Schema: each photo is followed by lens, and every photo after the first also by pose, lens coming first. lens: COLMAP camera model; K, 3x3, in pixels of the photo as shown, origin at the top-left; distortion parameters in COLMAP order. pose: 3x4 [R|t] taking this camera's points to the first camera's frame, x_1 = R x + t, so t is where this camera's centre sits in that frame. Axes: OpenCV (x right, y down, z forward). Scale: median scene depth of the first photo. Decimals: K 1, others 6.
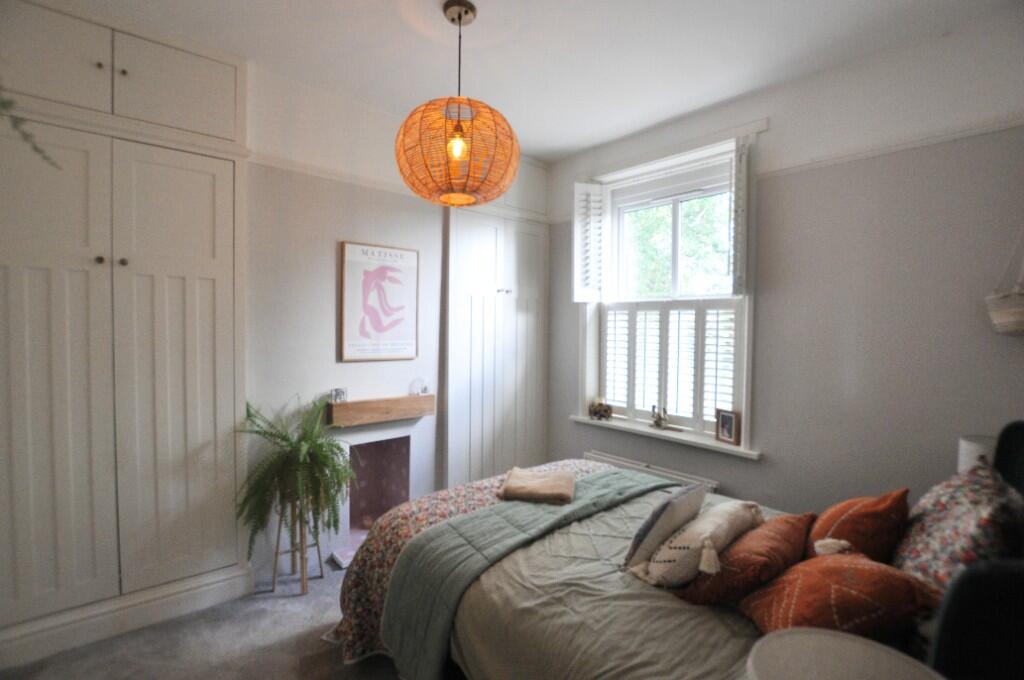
lens RADIAL K [[470.7, 0, 511.5], [0, 470.7, 340.1], [0, 0, 1]] dist [-0.003747, -0.000066]
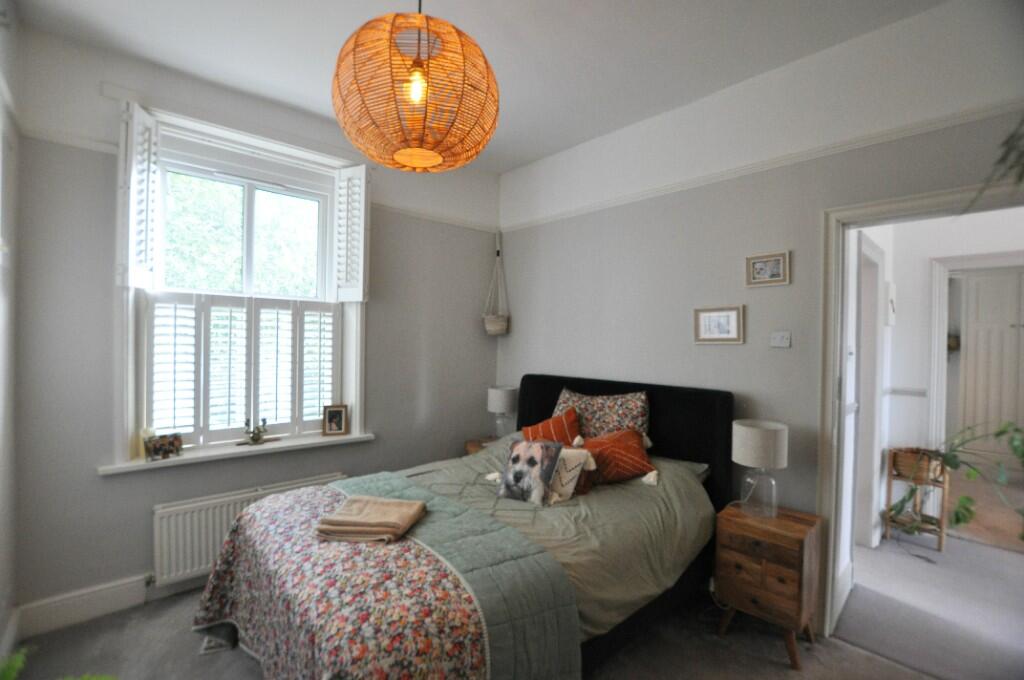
lens RADIAL K [[447.0, 0, 515.9], [0, 447.0, 340.0], [0, 0, 1]] dist [-0.030006, 0.000247]
pose [[-0.011226, -0.012039, 0.999865, -0.518094], [0.013088, 0.999840, 0.012185, -0.007898], [-0.999851, 0.013223, -0.011066, 0.537247]]
